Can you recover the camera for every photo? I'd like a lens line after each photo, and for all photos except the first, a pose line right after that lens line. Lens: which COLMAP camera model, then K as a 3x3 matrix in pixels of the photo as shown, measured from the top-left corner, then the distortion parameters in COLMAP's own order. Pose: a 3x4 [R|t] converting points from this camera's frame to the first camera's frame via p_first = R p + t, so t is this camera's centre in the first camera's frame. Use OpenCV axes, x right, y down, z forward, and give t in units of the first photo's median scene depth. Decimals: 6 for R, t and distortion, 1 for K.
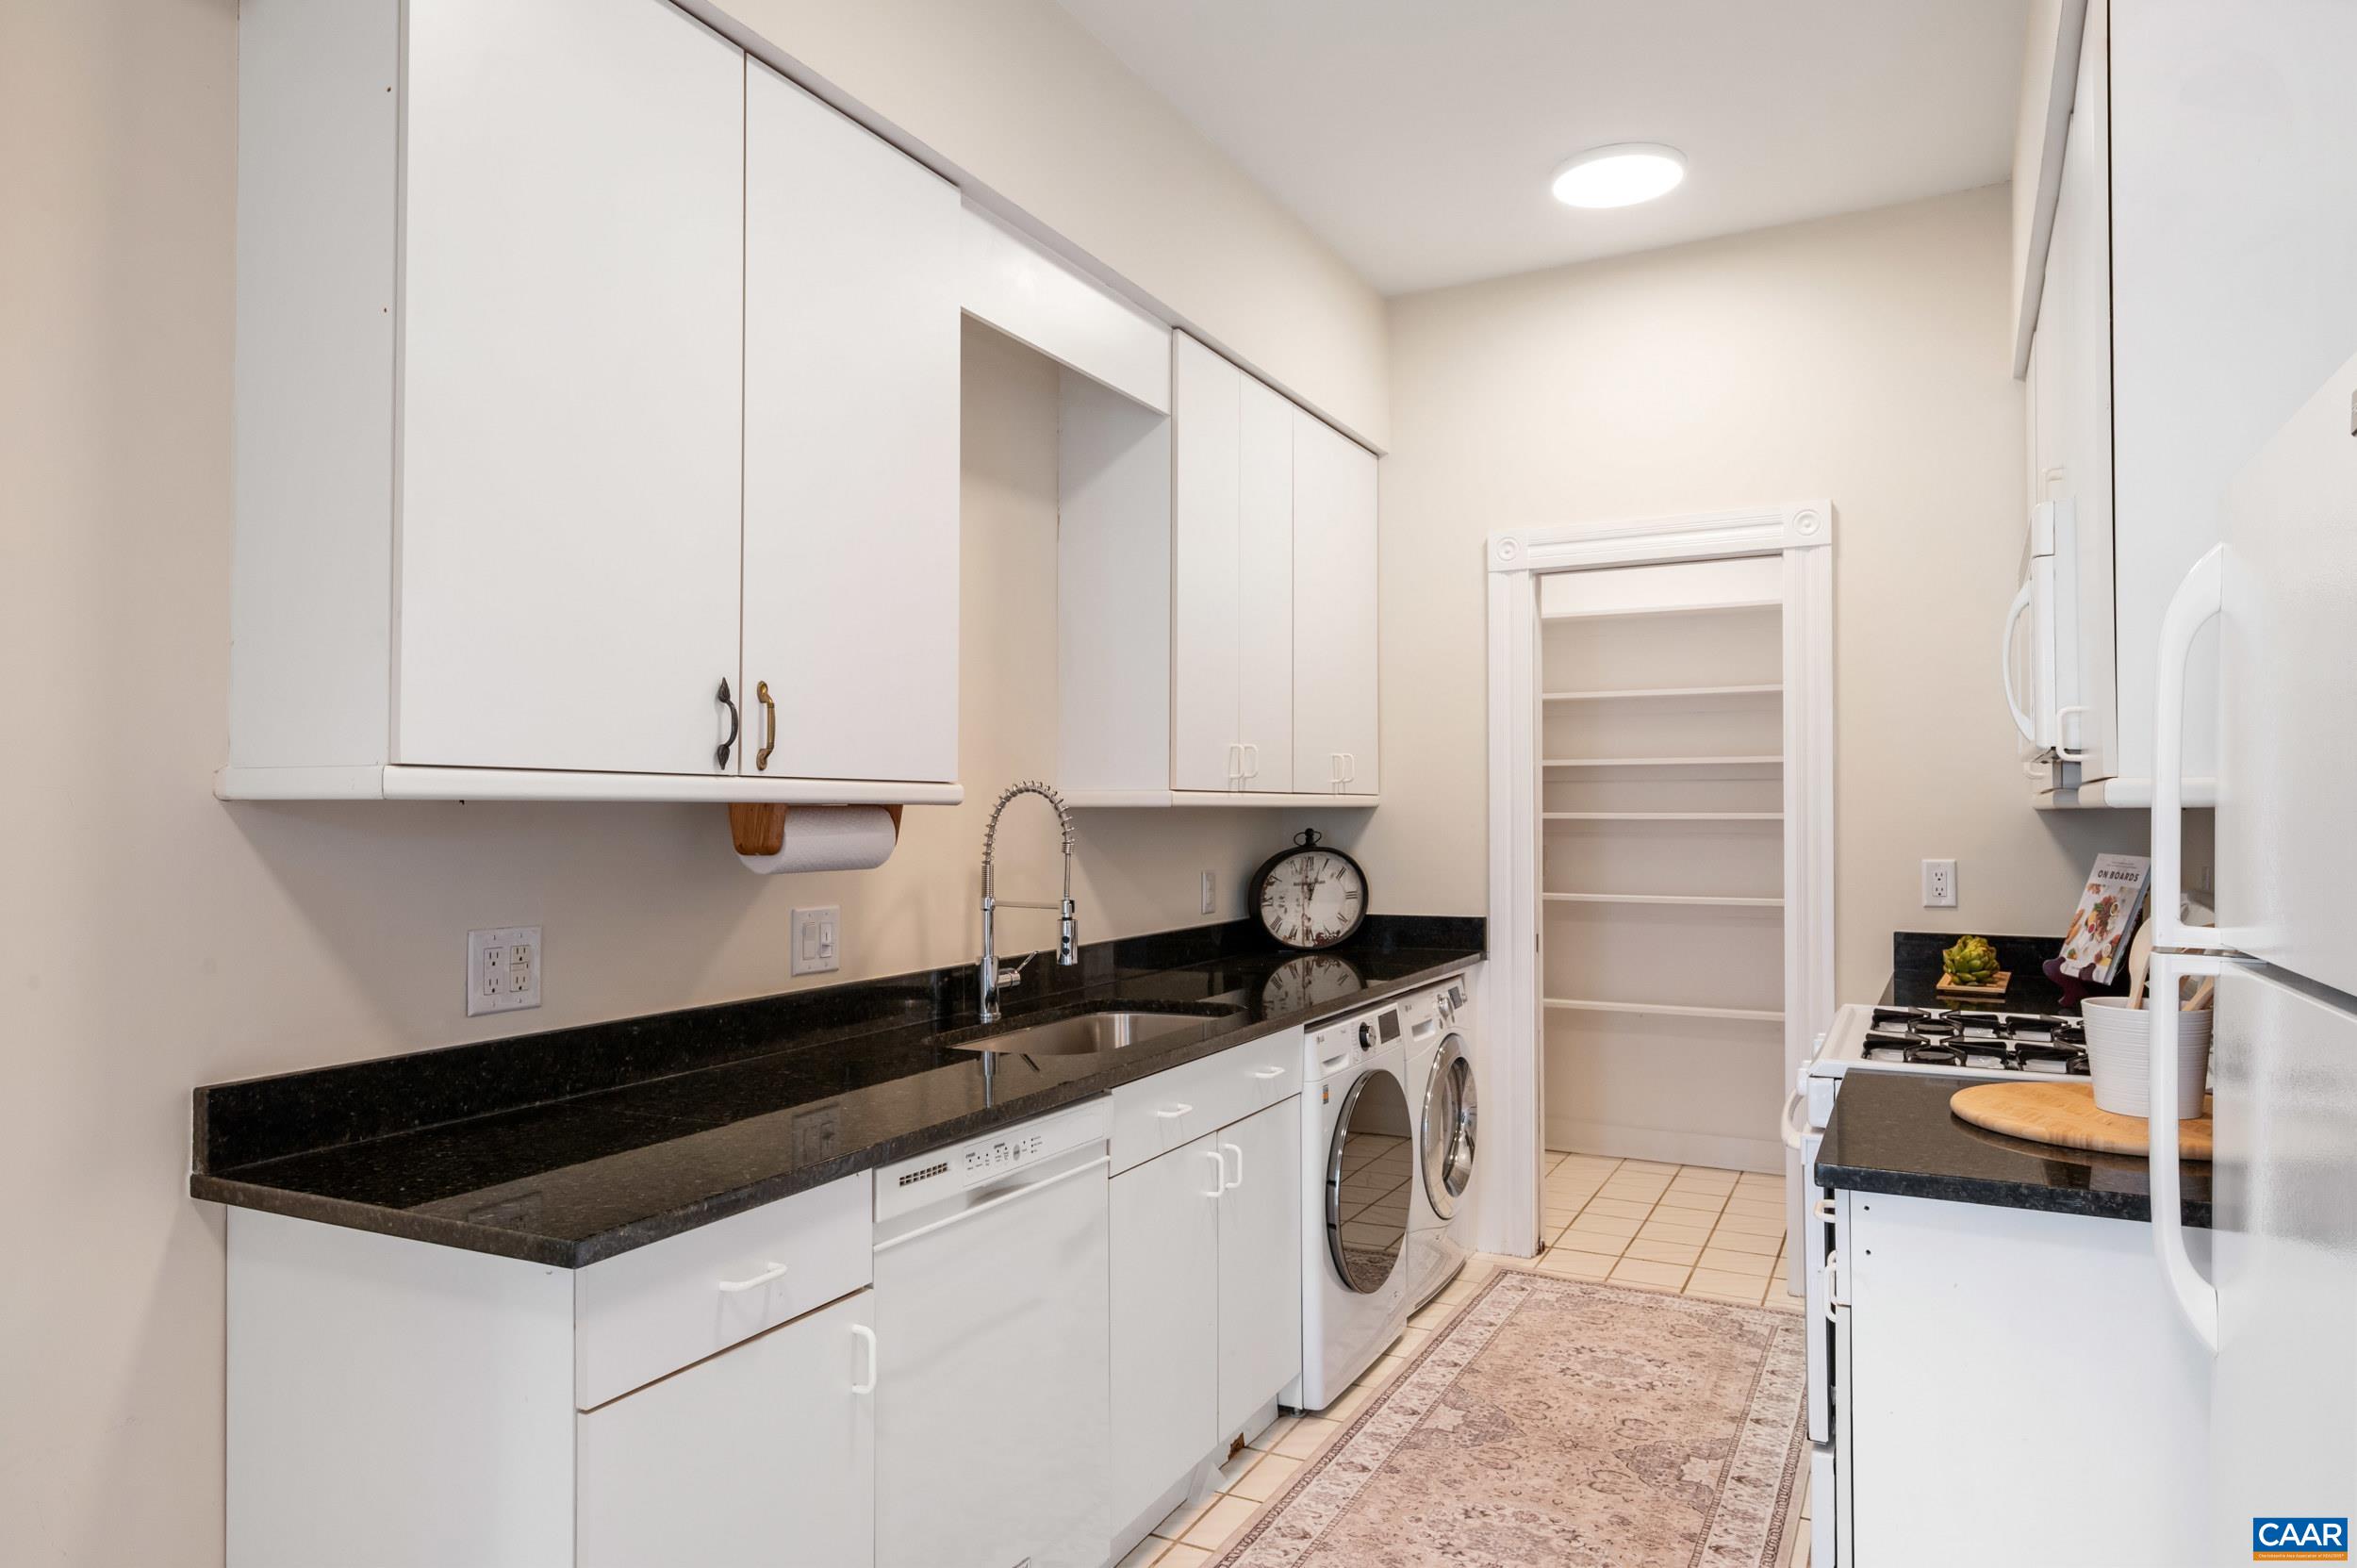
lens RADIAL K [[1453.1, 0, 1180.4], [0, 1453.1, 781.1], [0, 0, 1]] dist [0.000662, -0.000183]
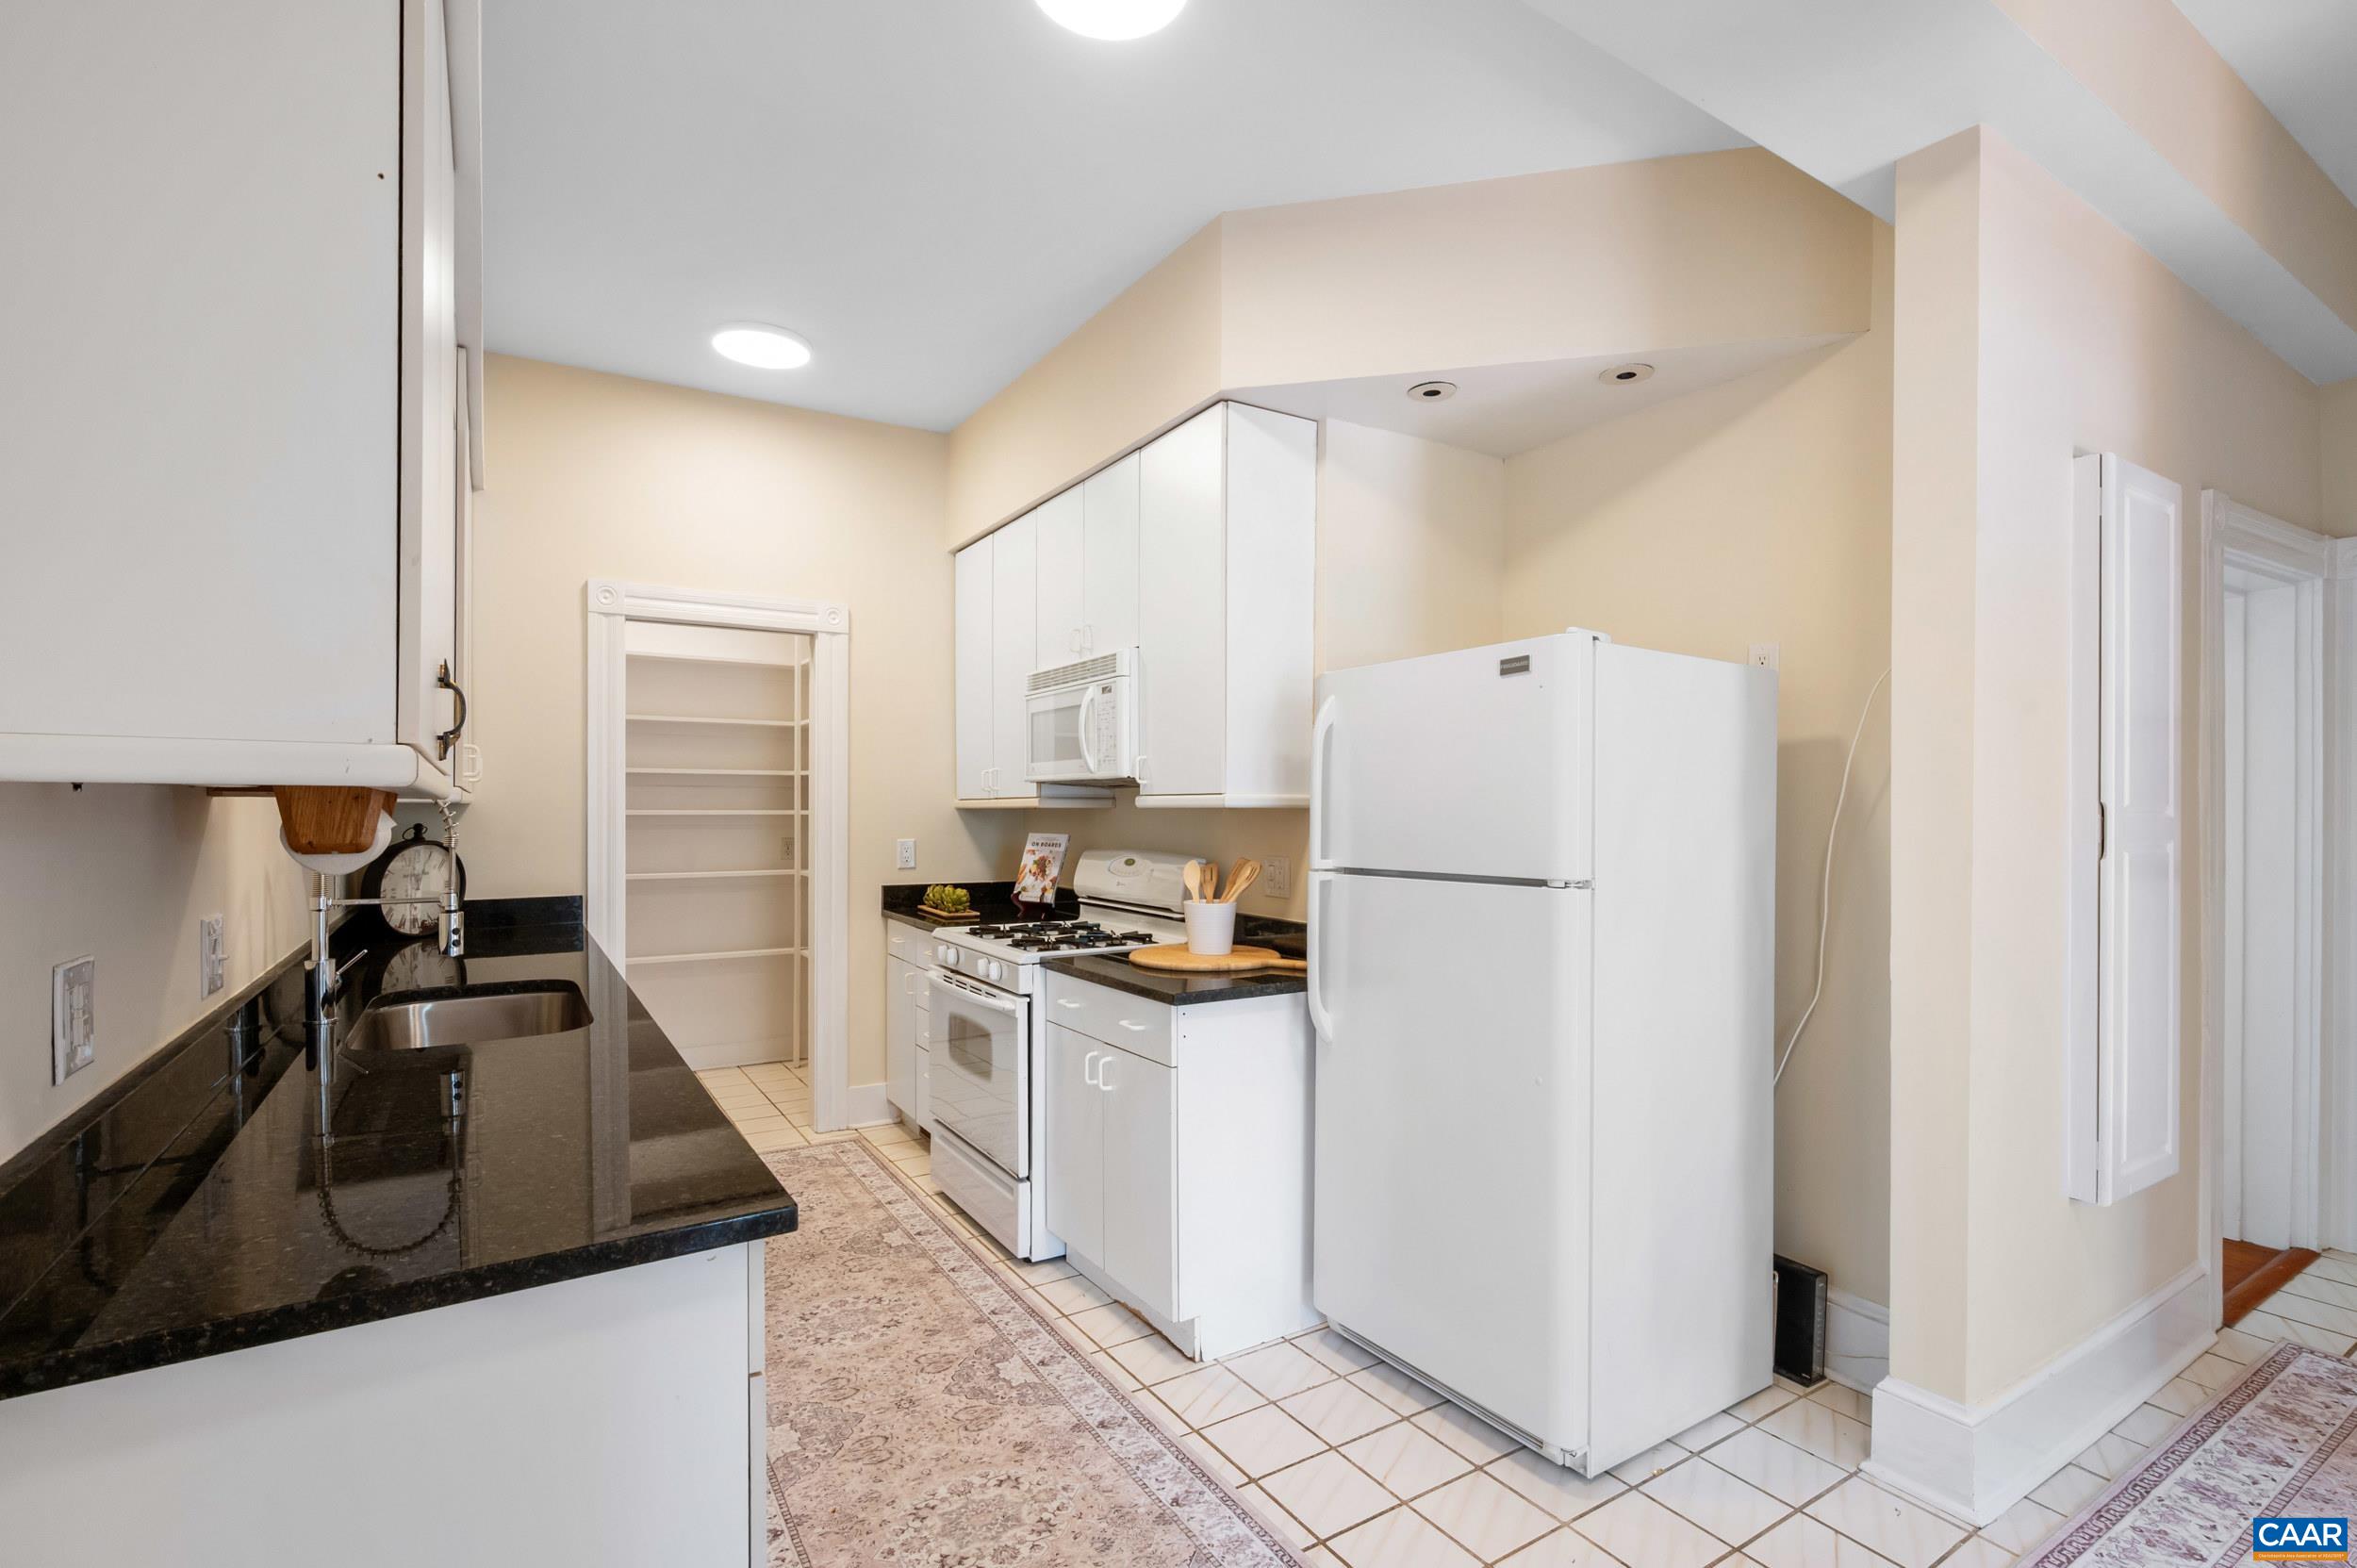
lens RADIAL K [[1073.9, 0, 1176.2], [0, 1073.9, 809.5], [0, 0, 1]] dist [0.001800, 0.000570]
pose [[0.506337, 0.004062, 0.862326, -0.377800], [-0.020898, 0.999753, 0.007561, 0.005704], [-0.862082, -0.021849, 0.506297, 0.144444]]
